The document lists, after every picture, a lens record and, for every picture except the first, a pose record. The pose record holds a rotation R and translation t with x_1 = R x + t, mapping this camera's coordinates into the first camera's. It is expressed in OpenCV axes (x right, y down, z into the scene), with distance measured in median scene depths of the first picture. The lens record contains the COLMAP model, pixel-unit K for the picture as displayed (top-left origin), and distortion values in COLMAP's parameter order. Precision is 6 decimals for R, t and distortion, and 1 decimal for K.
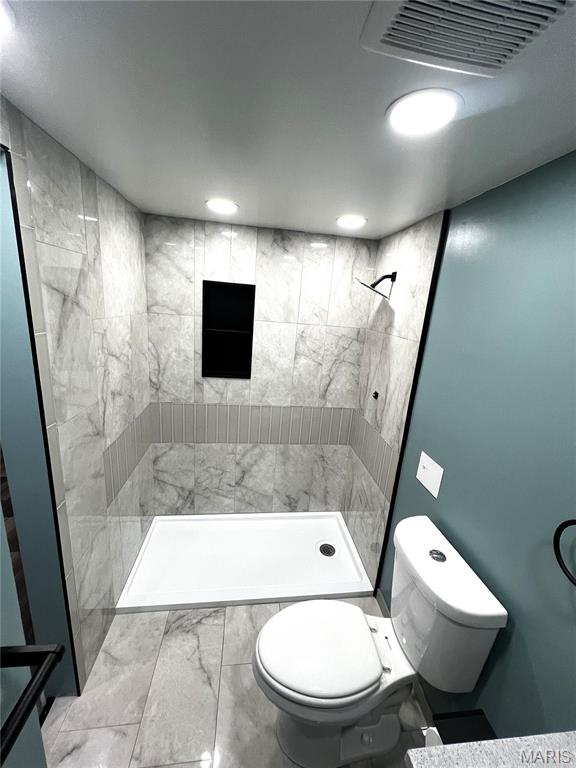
lens RADIAL K [[306.5, 0, 290.7], [0, 306.5, 381.4], [0, 0, 1]] dist [-0.000317, 0.000144]
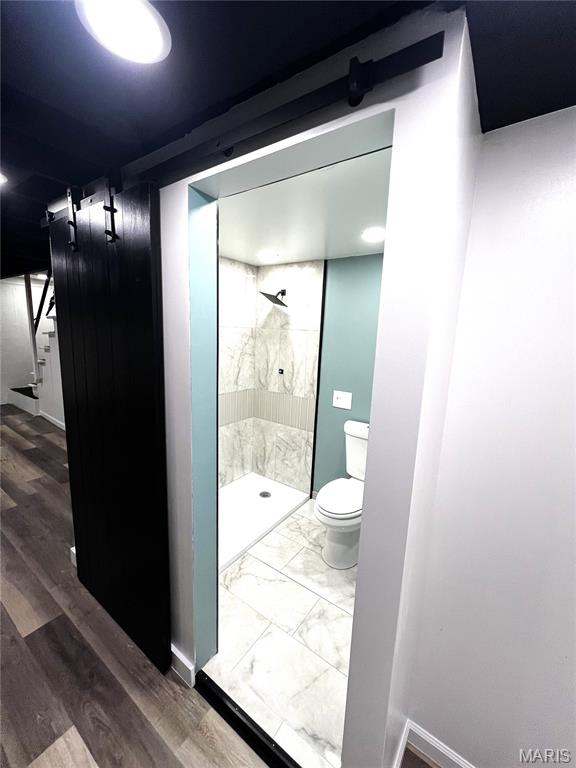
lens RADIAL K [[306.5, 0, 290.7], [0, 306.5, 381.4], [0, 0, 1]] dist [-0.000317, 0.000144]
pose [[0.673544, -0.169211, 0.719518, -0.679158], [0.192258, 0.980044, 0.050505, 0.024342], [-0.713706, 0.104316, 0.692634, -0.047513]]
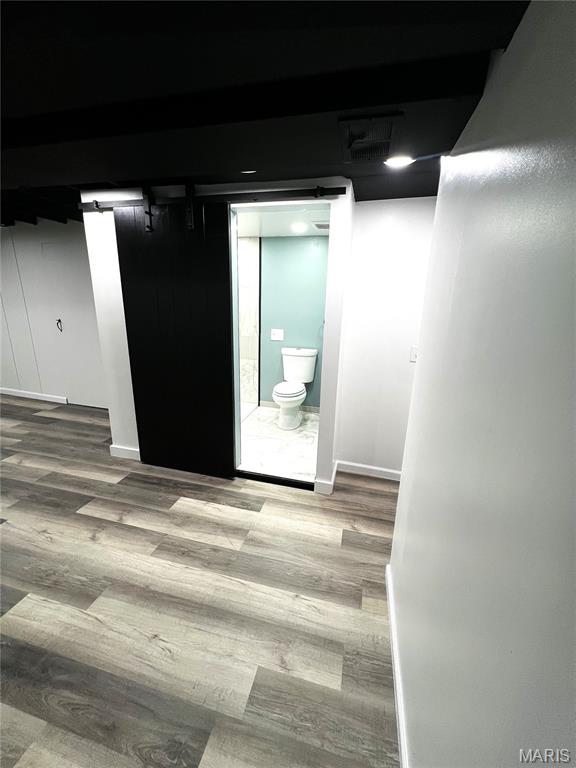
lens RADIAL K [[306.5, 0, 290.7], [0, 306.5, 381.4], [0, 0, 1]] dist [-0.000317, 0.000144]
pose [[0.369301, -0.305577, 0.877633, -1.317766], [0.229128, 0.945178, 0.232679, 0.051370], [-0.900620, 0.115161, 0.419071, -0.147201]]
